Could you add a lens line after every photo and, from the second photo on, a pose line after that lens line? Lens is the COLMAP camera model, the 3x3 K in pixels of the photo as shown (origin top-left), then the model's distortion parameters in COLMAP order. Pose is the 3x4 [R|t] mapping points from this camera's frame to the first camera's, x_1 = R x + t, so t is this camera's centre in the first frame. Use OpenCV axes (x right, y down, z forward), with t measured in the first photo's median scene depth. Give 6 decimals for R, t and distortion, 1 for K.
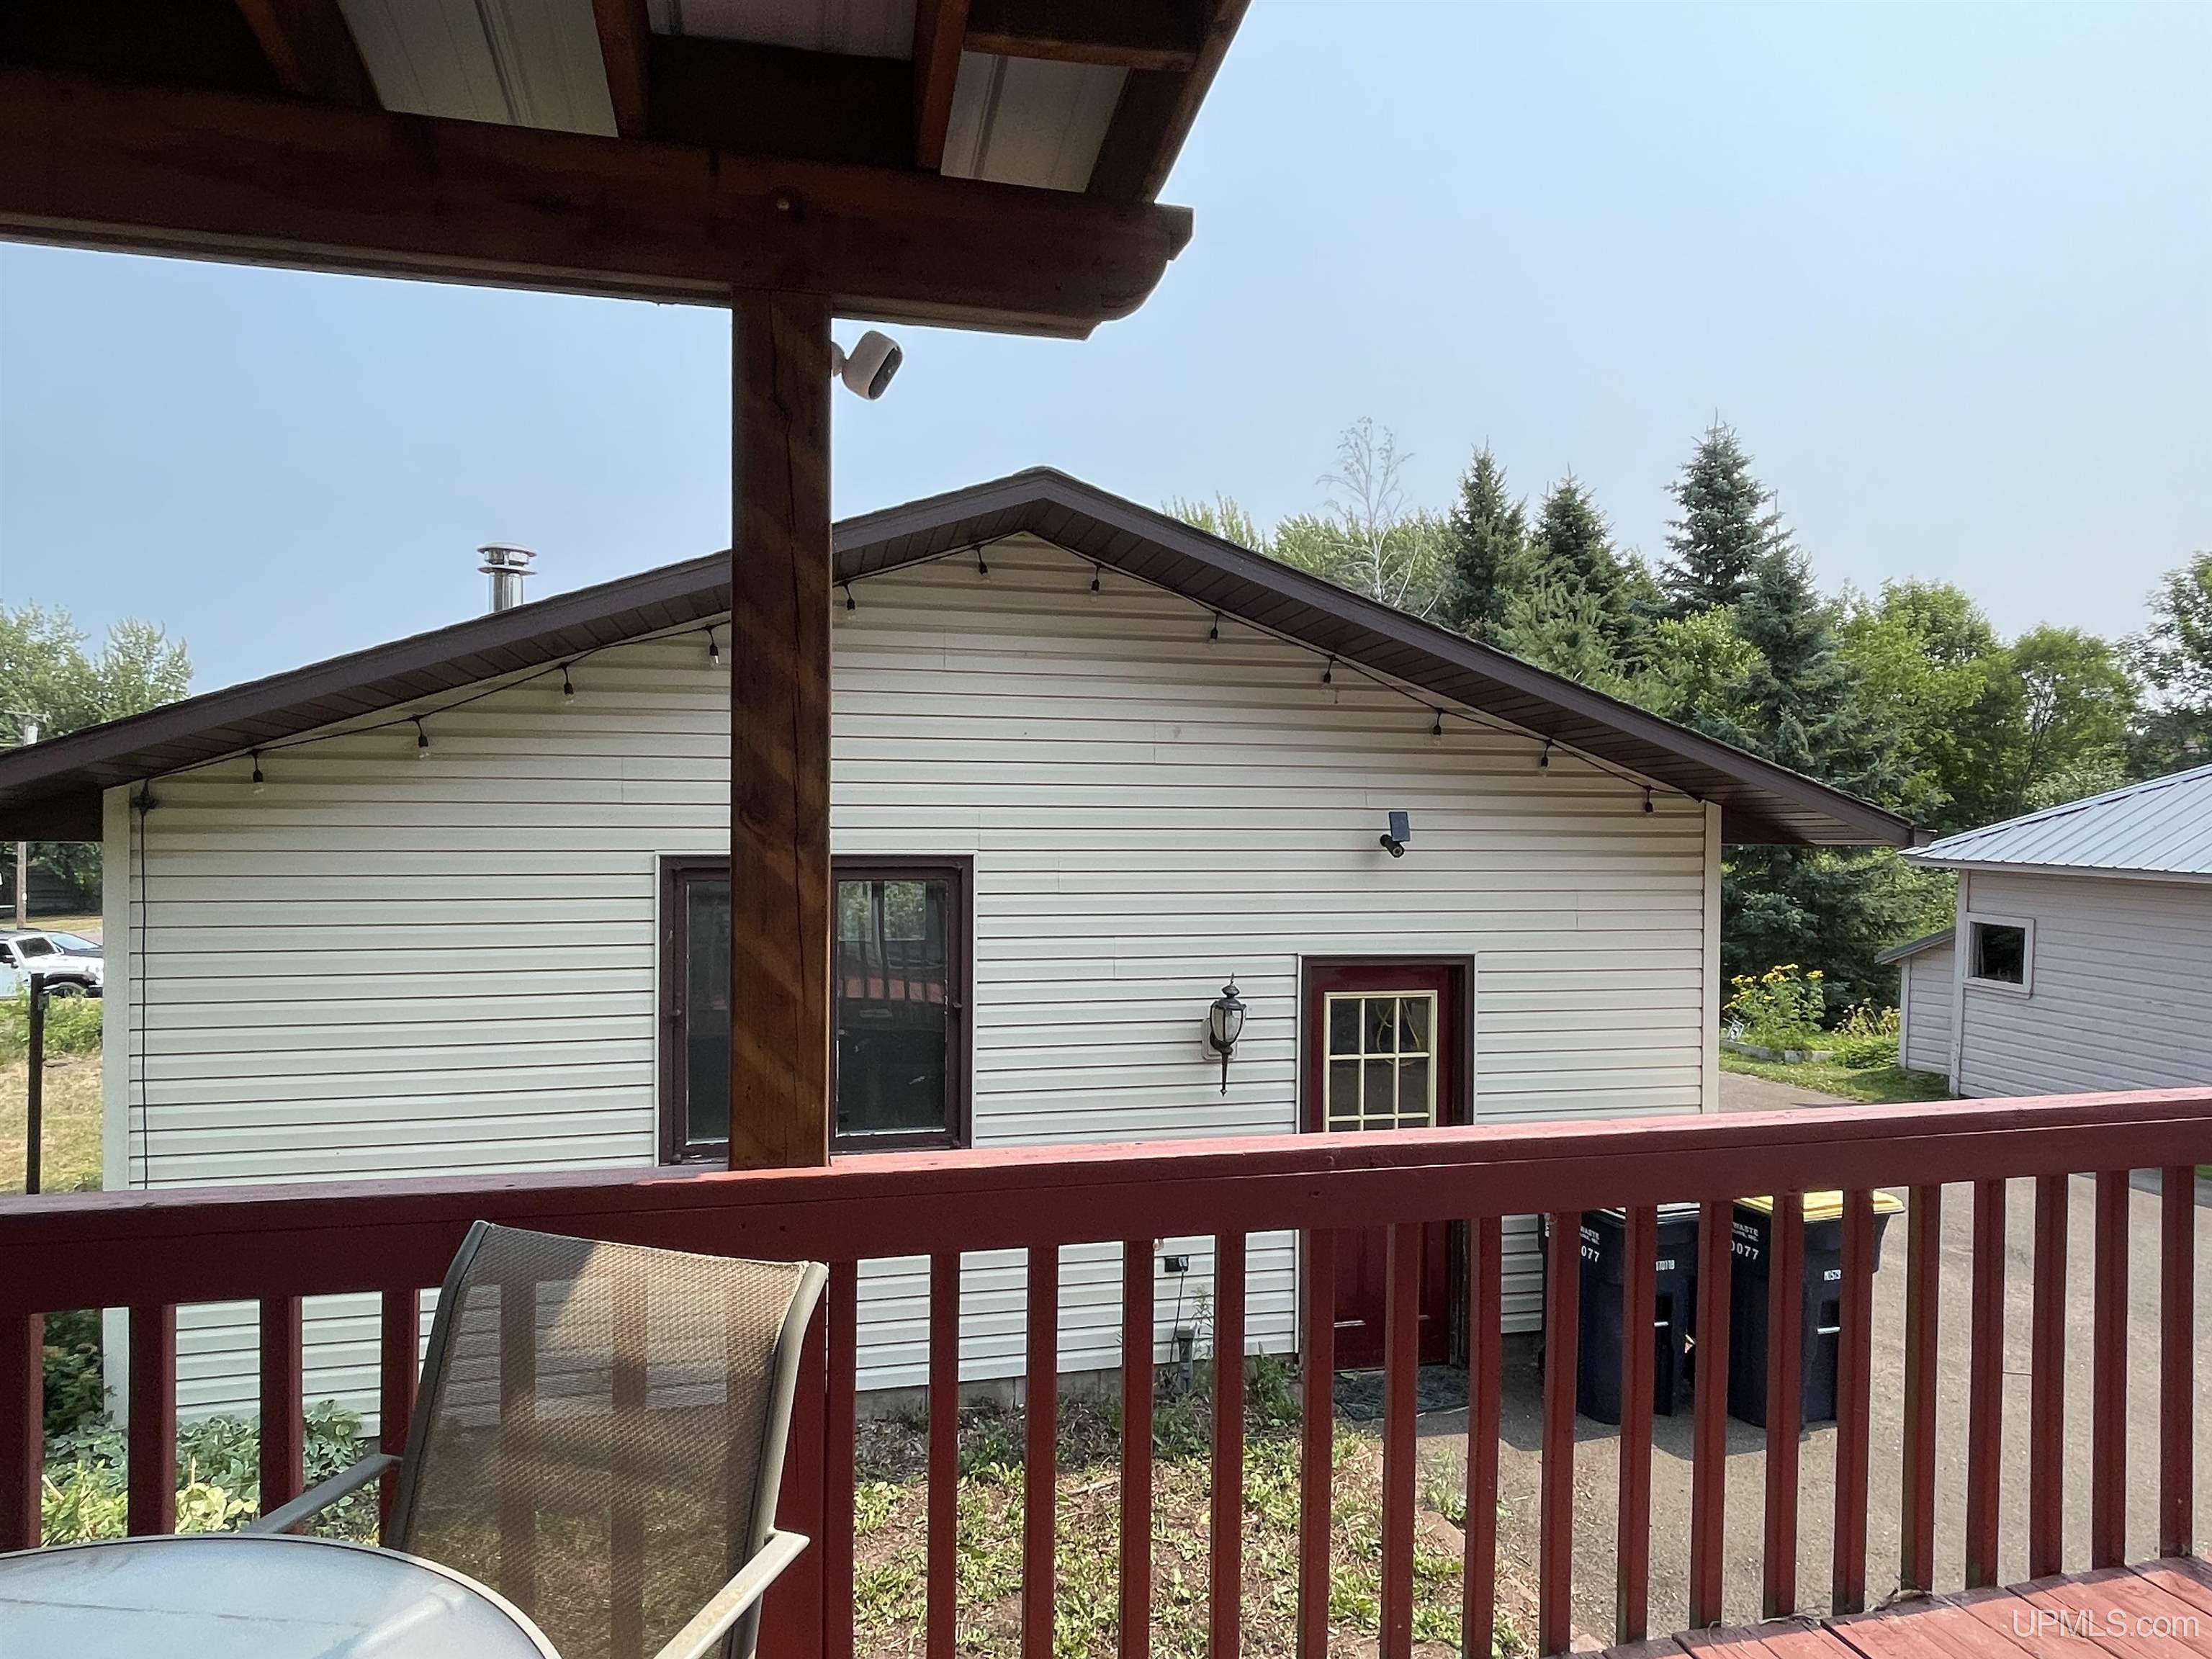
lens RADIAL K [[1274.6, 0, 1123.7], [0, 1274.6, 833.7], [0, 0, 1]] dist [0.005815, -0.002051]
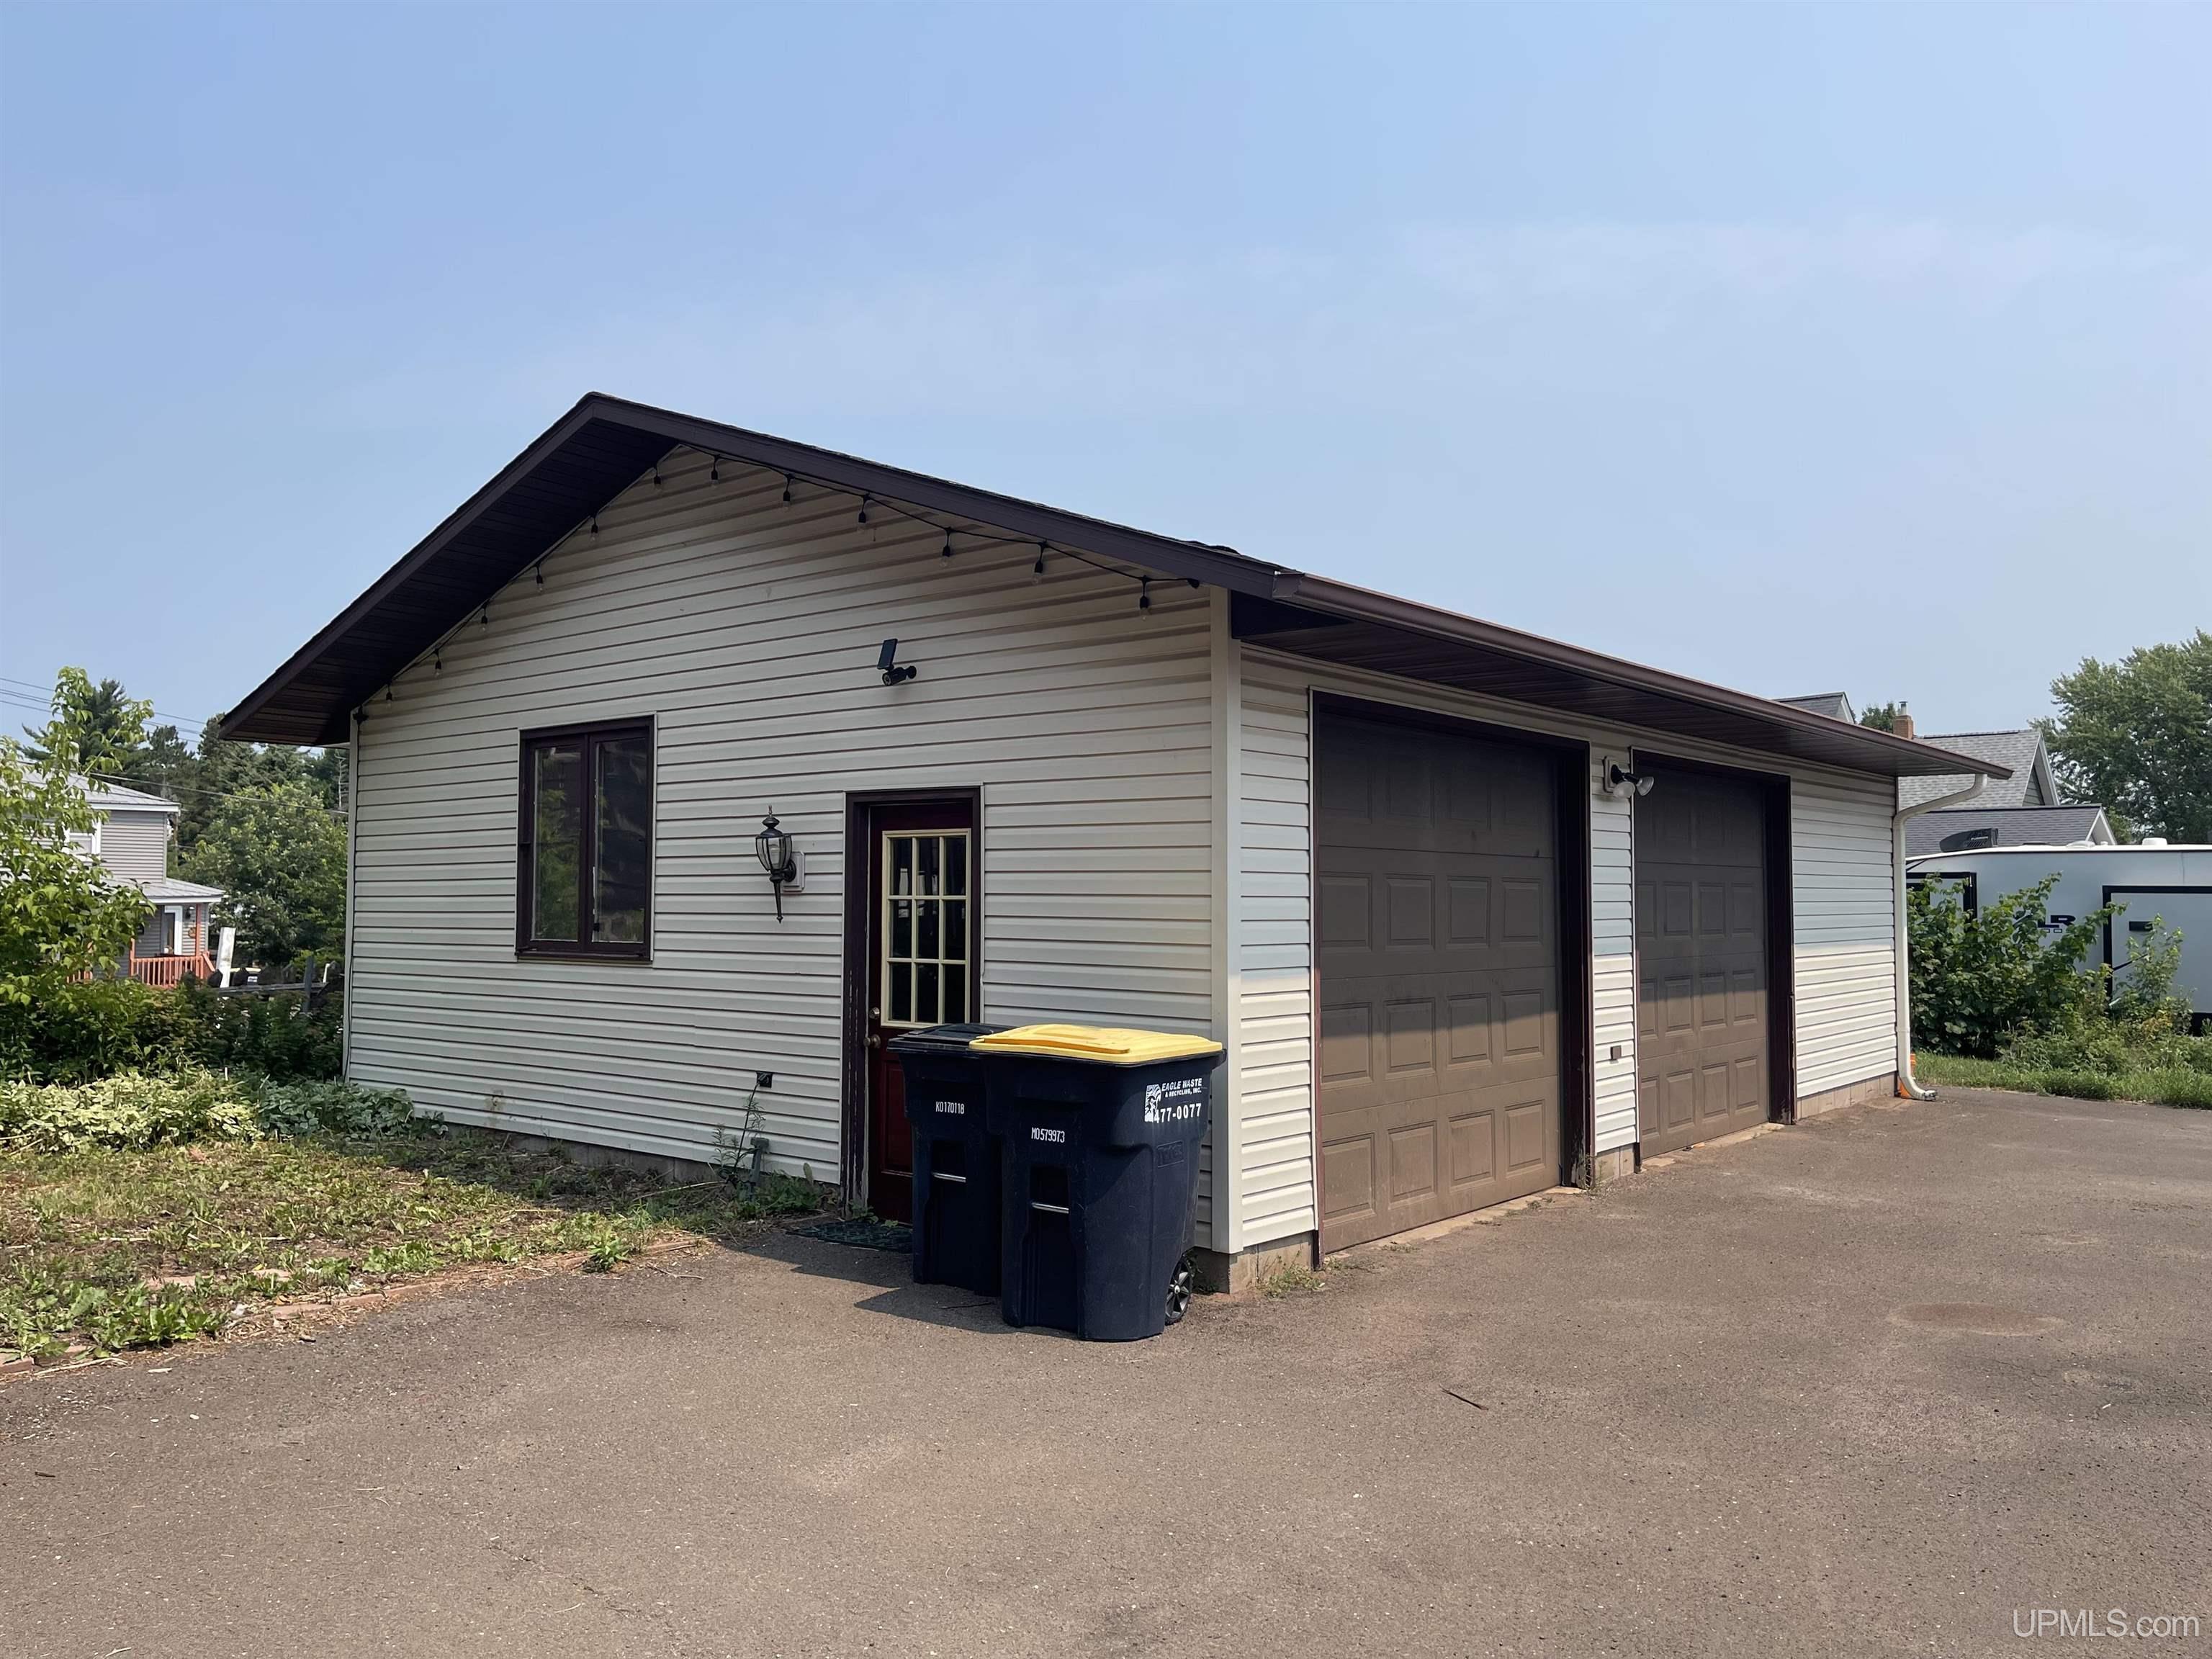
lens RADIAL K [[1673.8, 0, 1123.1], [0, 1673.8, 810.6], [0, 0, 1]] dist [0.072108, -0.094439]
pose [[0.609095, -0.046193, -0.791751, 1.354885], [-0.001896, 0.998215, -0.059698, 0.192891], [0.793095, 0.037863, 0.607920, 0.362294]]
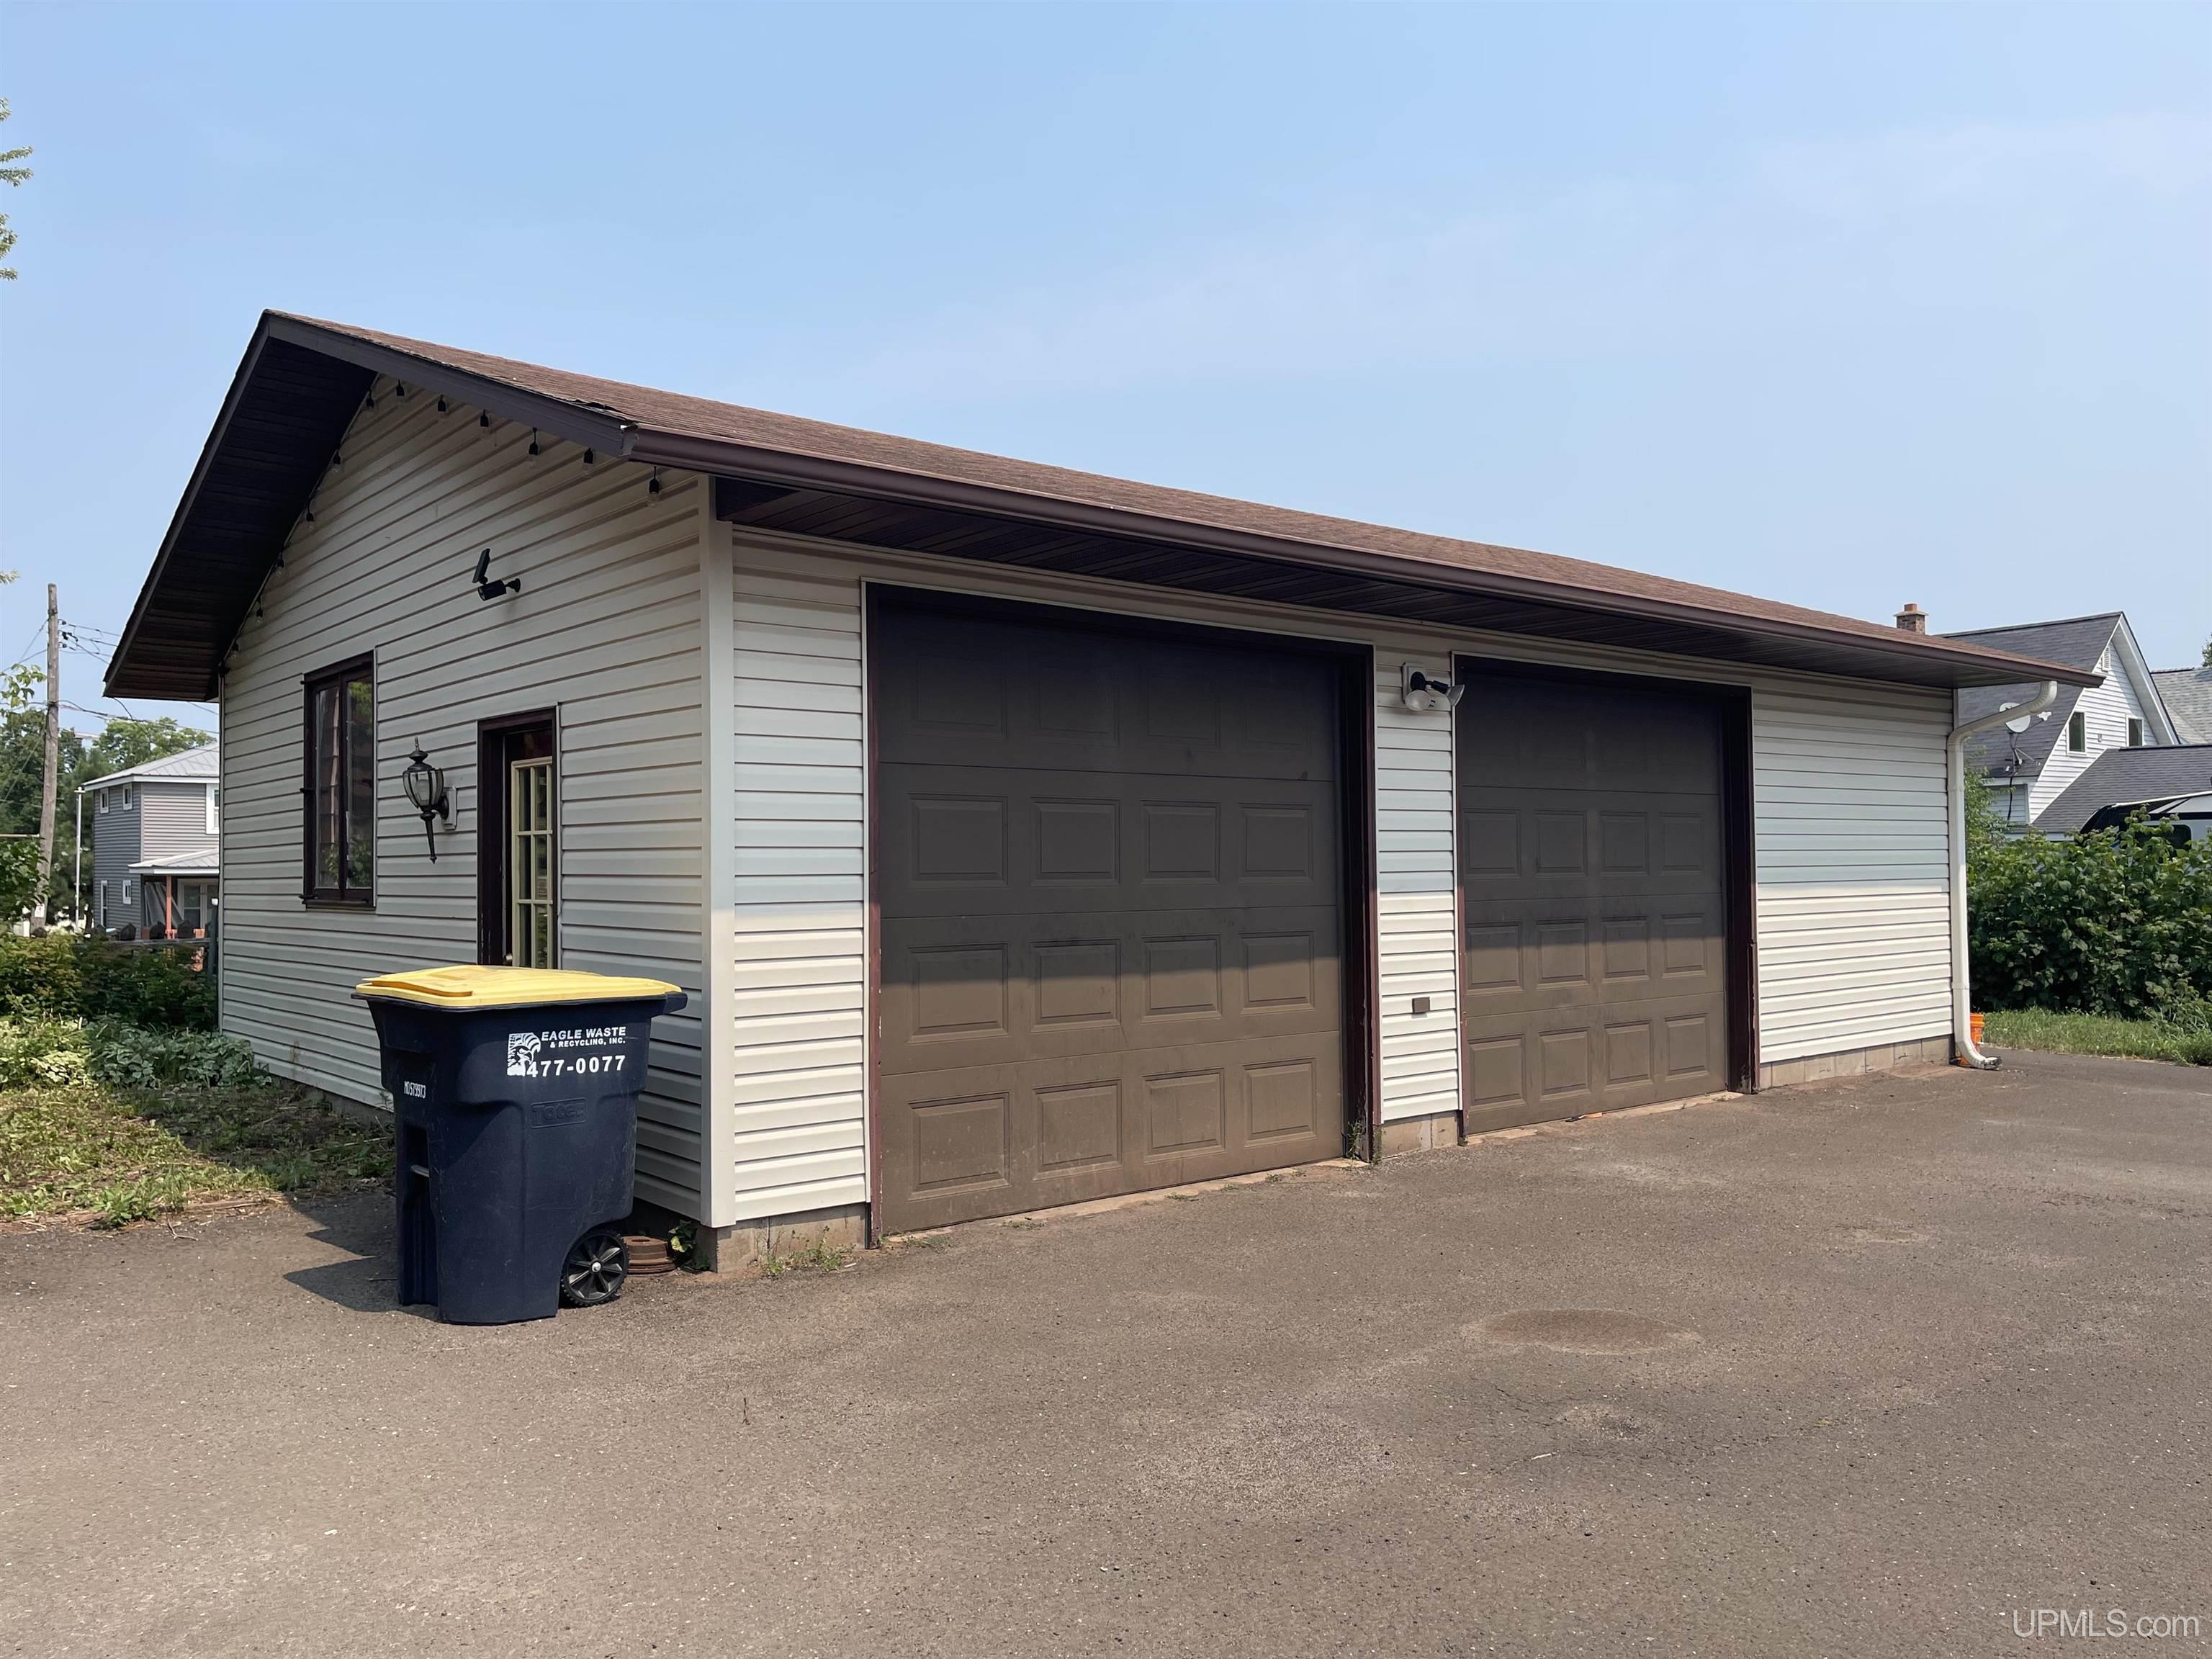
lens RADIAL K [[1673.8, 0, 1117.7], [0, 1673.8, 818.2], [0, 0, 1]] dist [0.072108, -0.094439]
pose [[0.450187, -0.036319, -0.892195, 1.483059], [0.008747, 0.999304, -0.036265, 0.220118], [0.892892, 0.008522, 0.450191, 0.870156]]
